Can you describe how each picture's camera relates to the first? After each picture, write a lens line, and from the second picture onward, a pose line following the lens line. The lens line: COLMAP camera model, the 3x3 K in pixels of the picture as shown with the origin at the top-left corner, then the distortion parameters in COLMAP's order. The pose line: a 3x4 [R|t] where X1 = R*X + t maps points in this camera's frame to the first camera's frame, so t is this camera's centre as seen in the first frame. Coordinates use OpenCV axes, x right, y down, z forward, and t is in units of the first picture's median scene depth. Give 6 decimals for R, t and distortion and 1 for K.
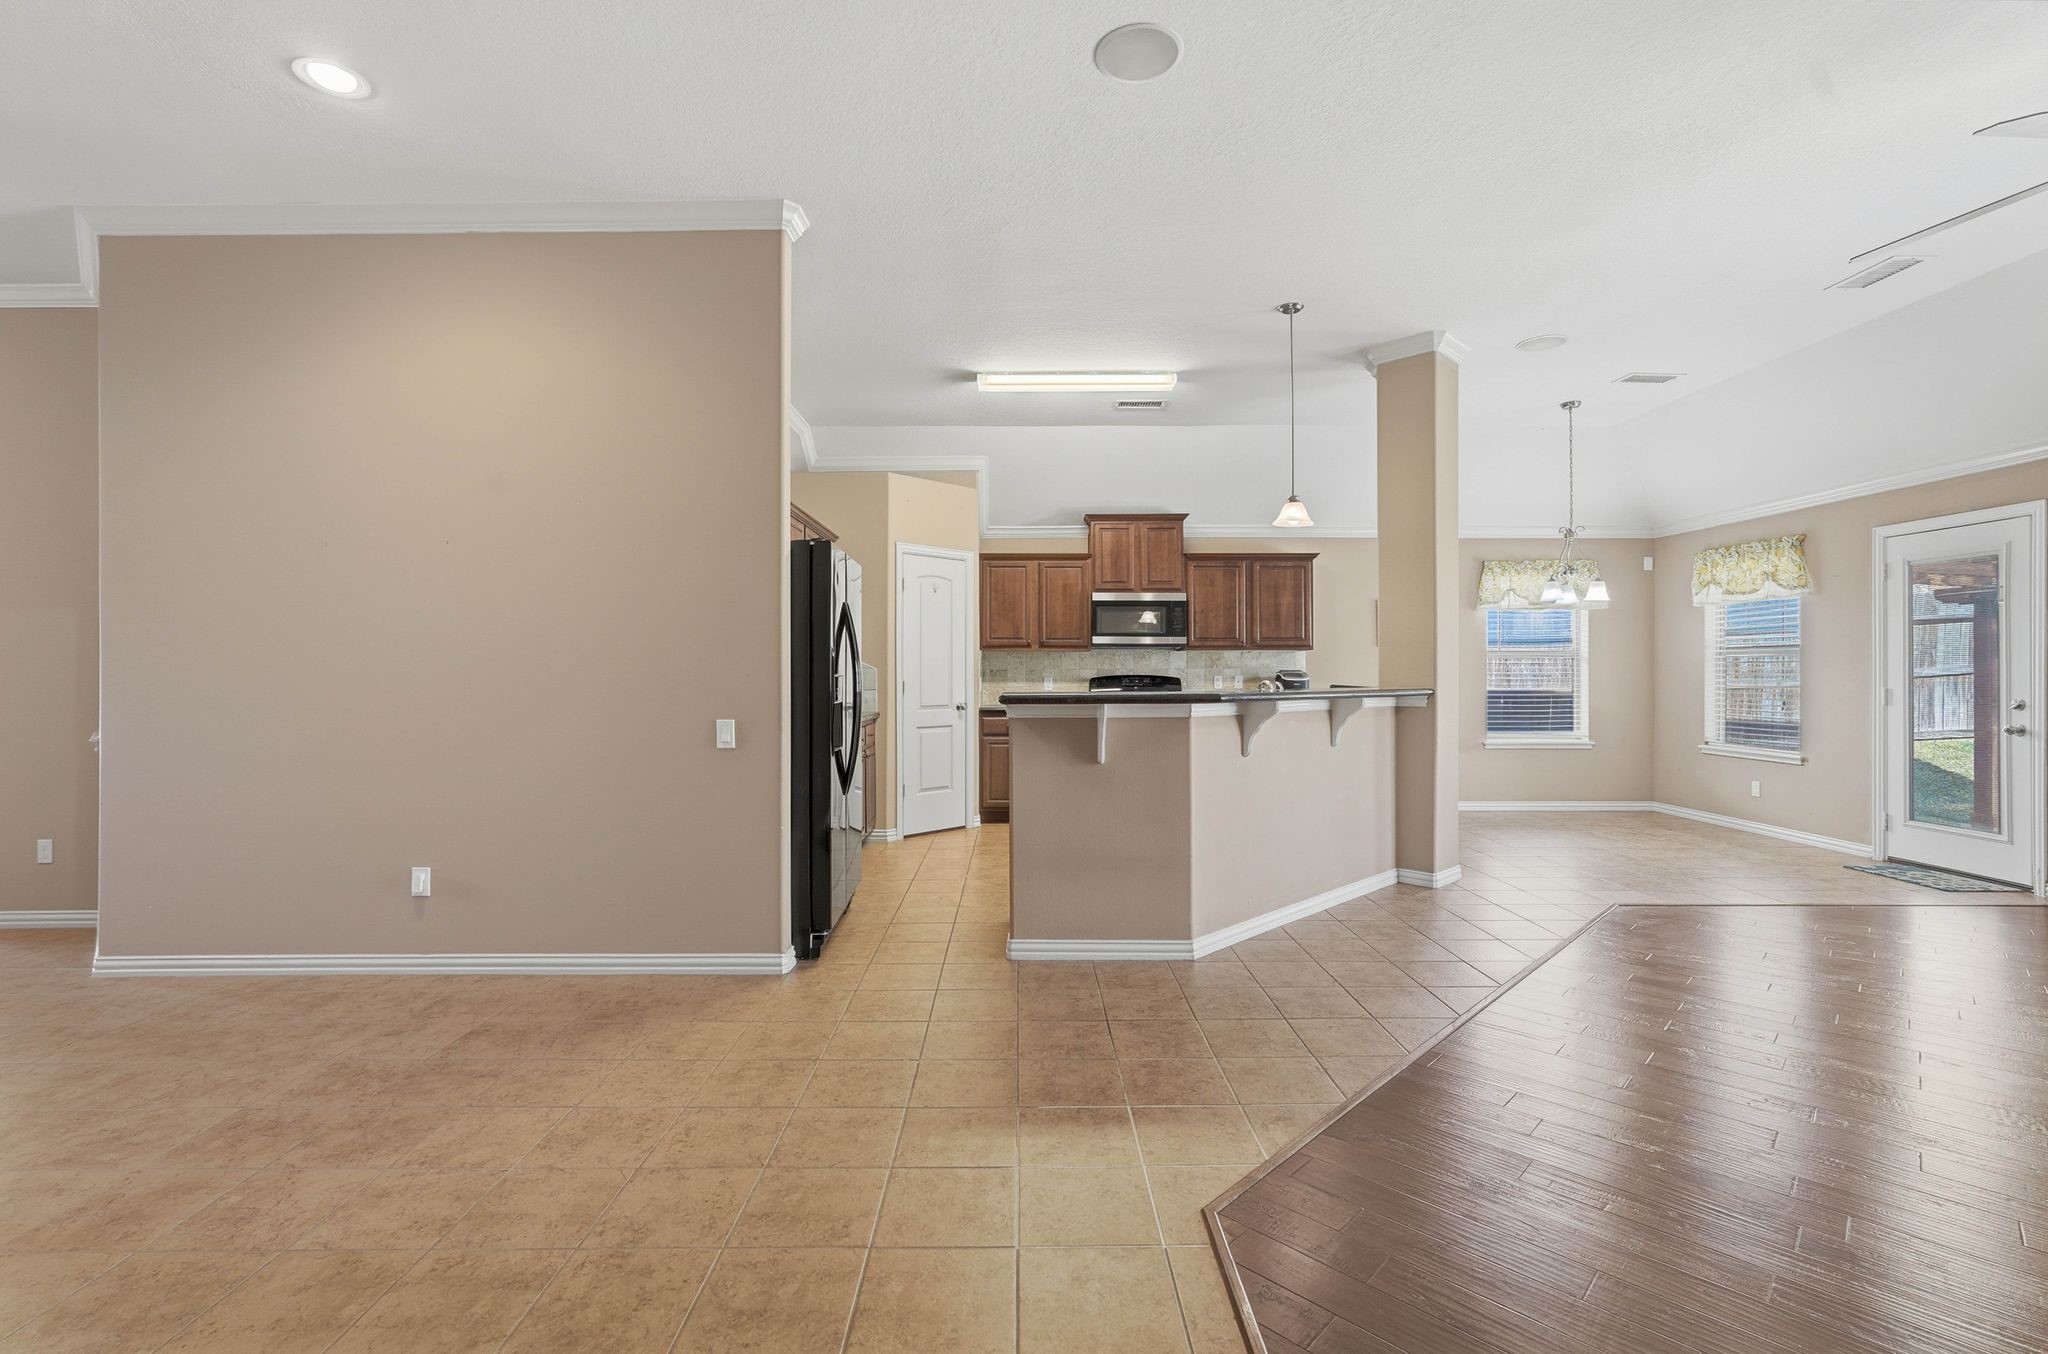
lens RADIAL K [[921.3, 0, 1013.7], [0, 921.3, 666.4], [0, 0, 1]] dist [-0.007924, 0.002732]
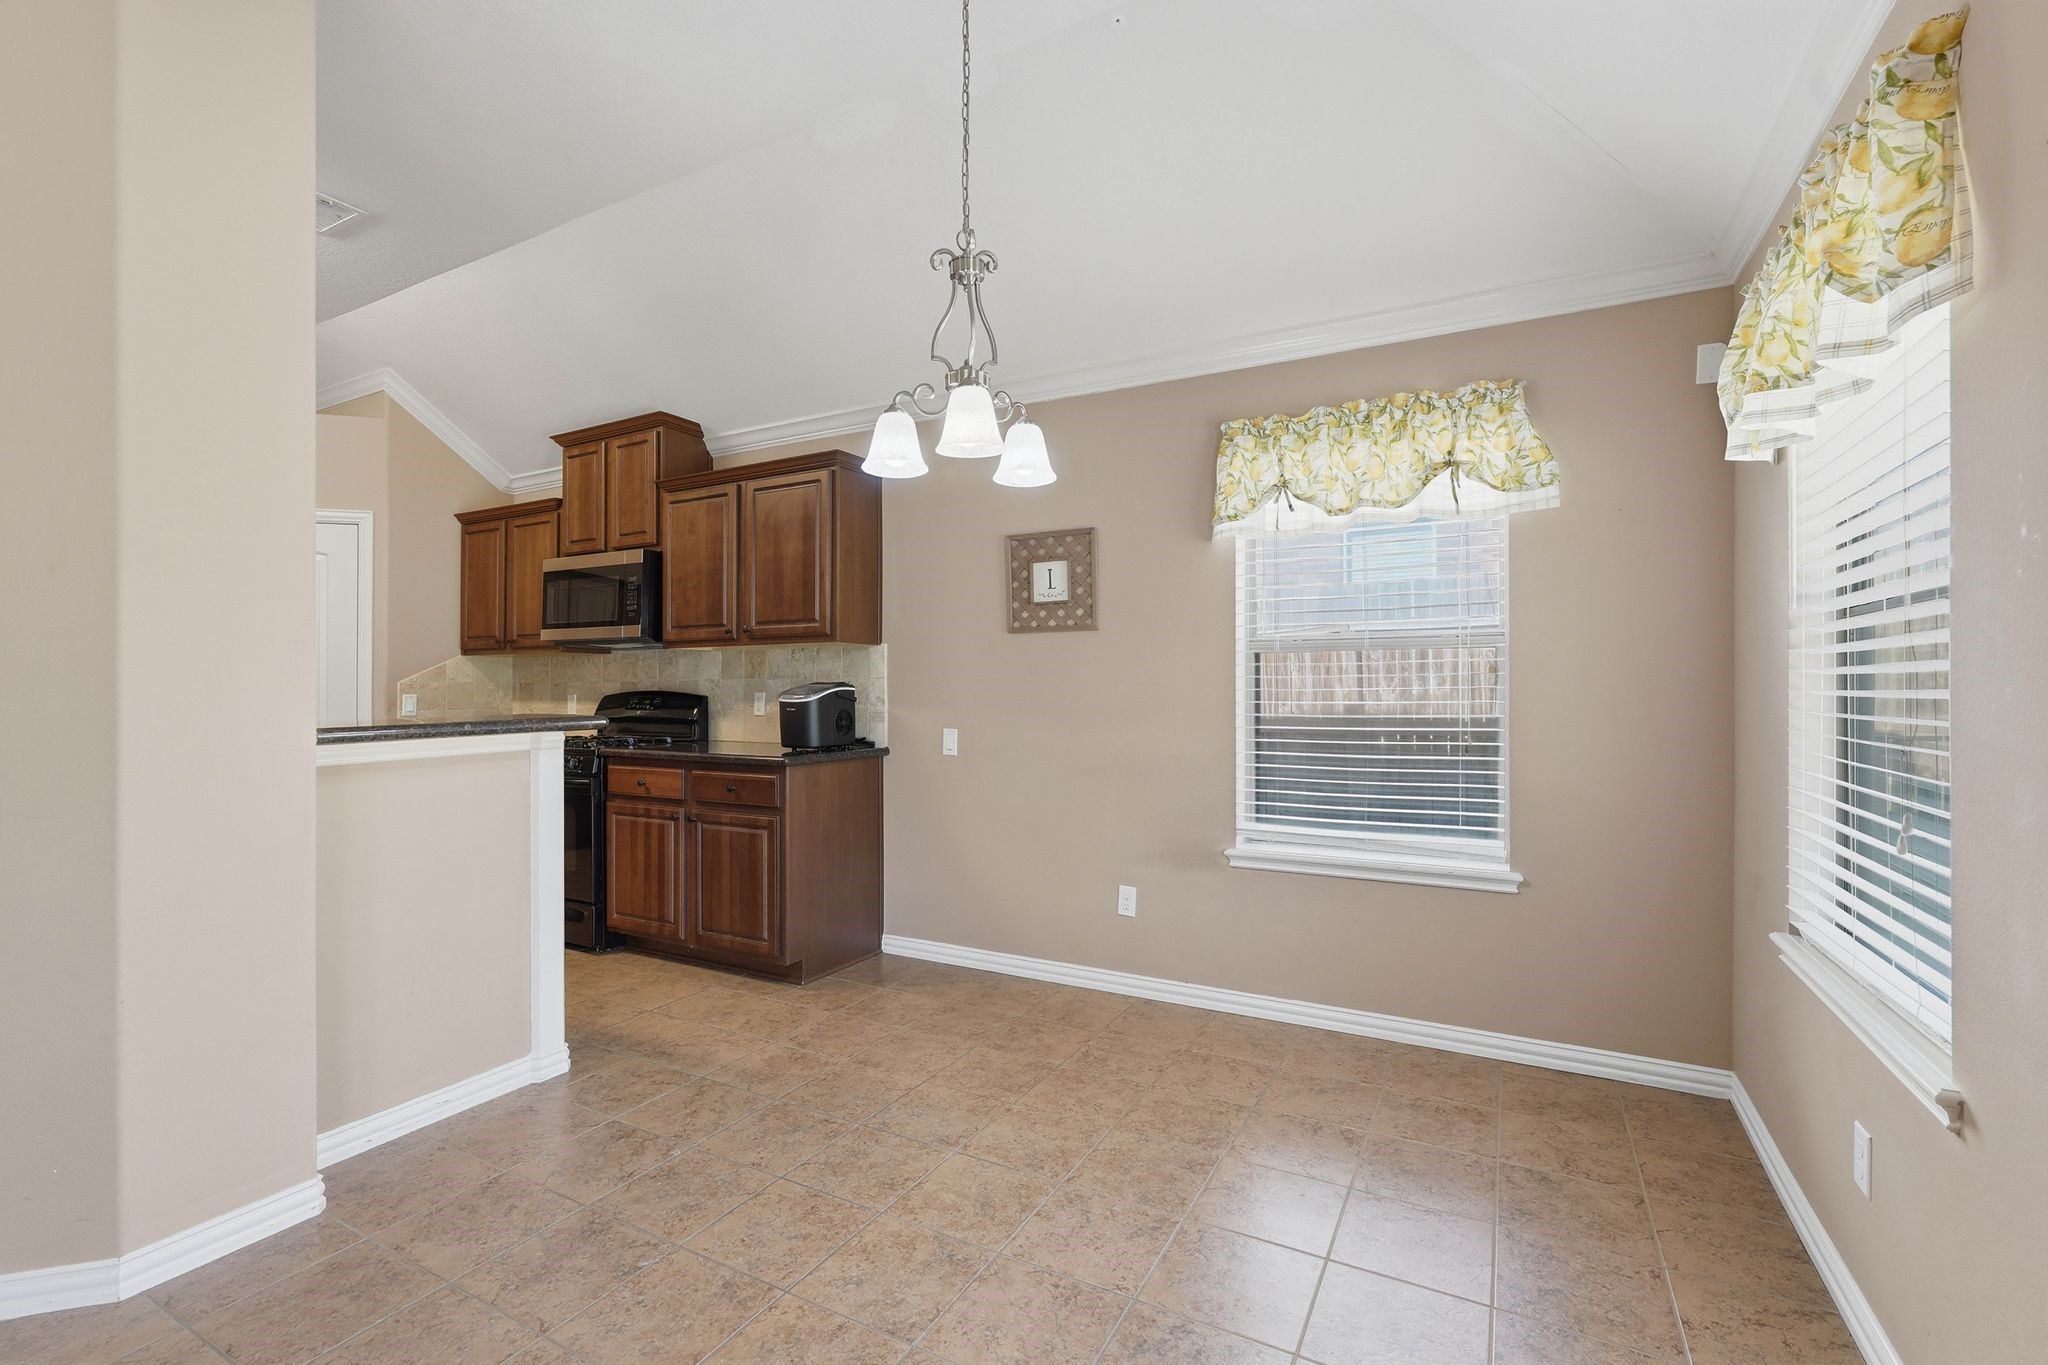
lens RADIAL K [[913.6, 0, 1015.5], [0, 913.6, 682.1], [0, 0, 1]] dist [-0.011537, 0.006719]
pose [[0.872650, -0.003275, -0.488335, 0.695456], [0.004565, 0.999989, 0.001451, 0.004395], [0.488325, -0.003495, 0.872655, 0.642376]]
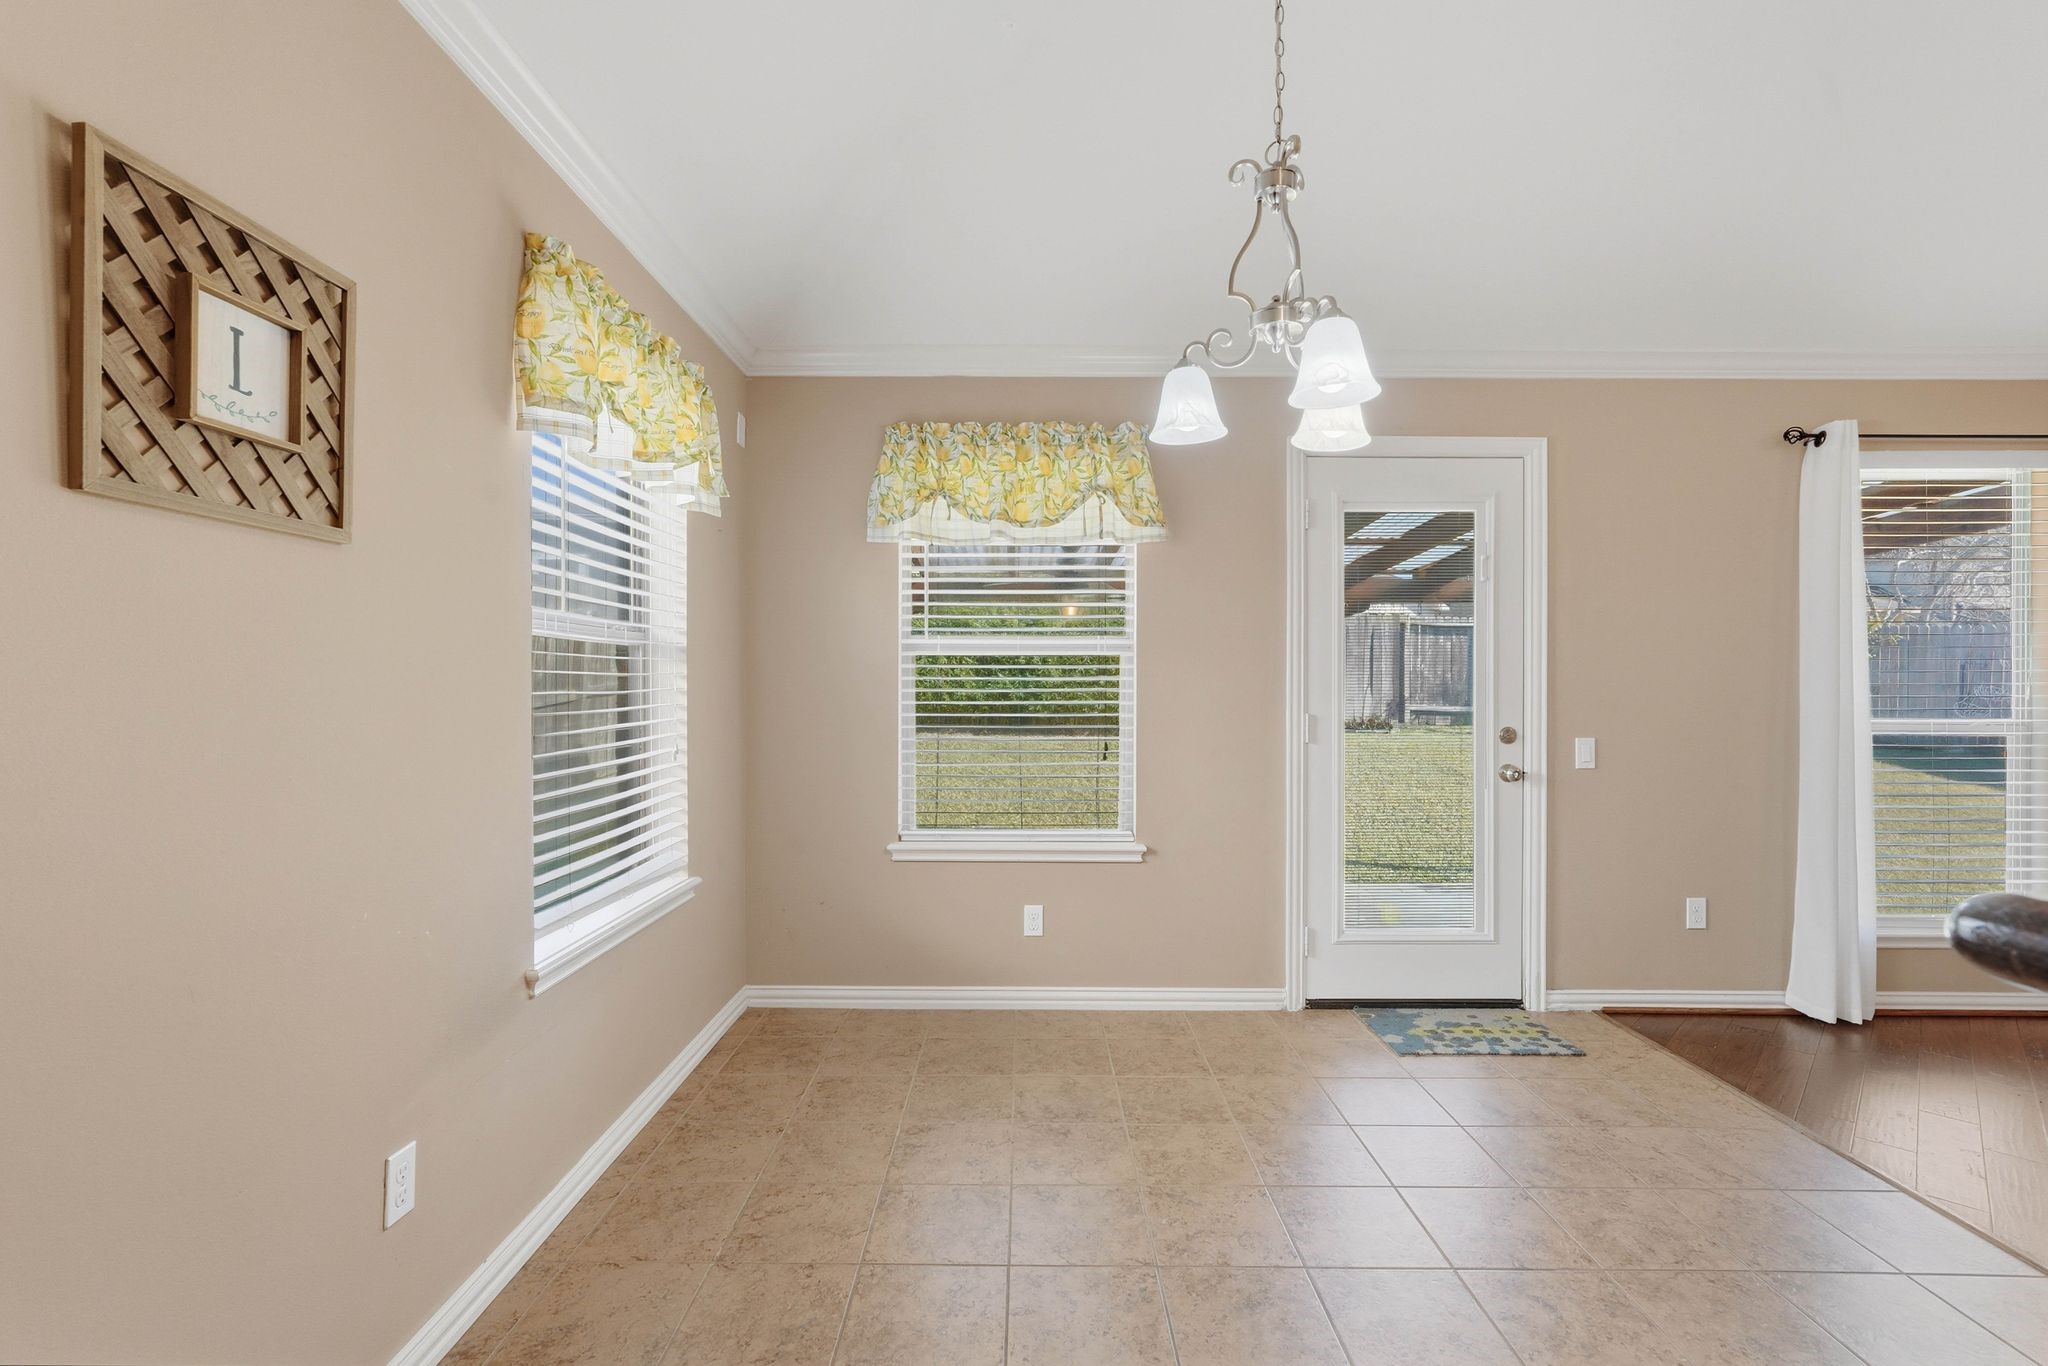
lens RADIAL K [[913.6, 0, 1033.7], [0, 913.6, 686.6], [0, 0, 1]] dist [-0.011537, 0.006719]
pose [[-0.000255, -0.001556, 0.999999, 0.297034], [-0.008613, 0.999962, 0.001554, 0.005640], [-0.999963, -0.008613, -0.000268, 0.952418]]
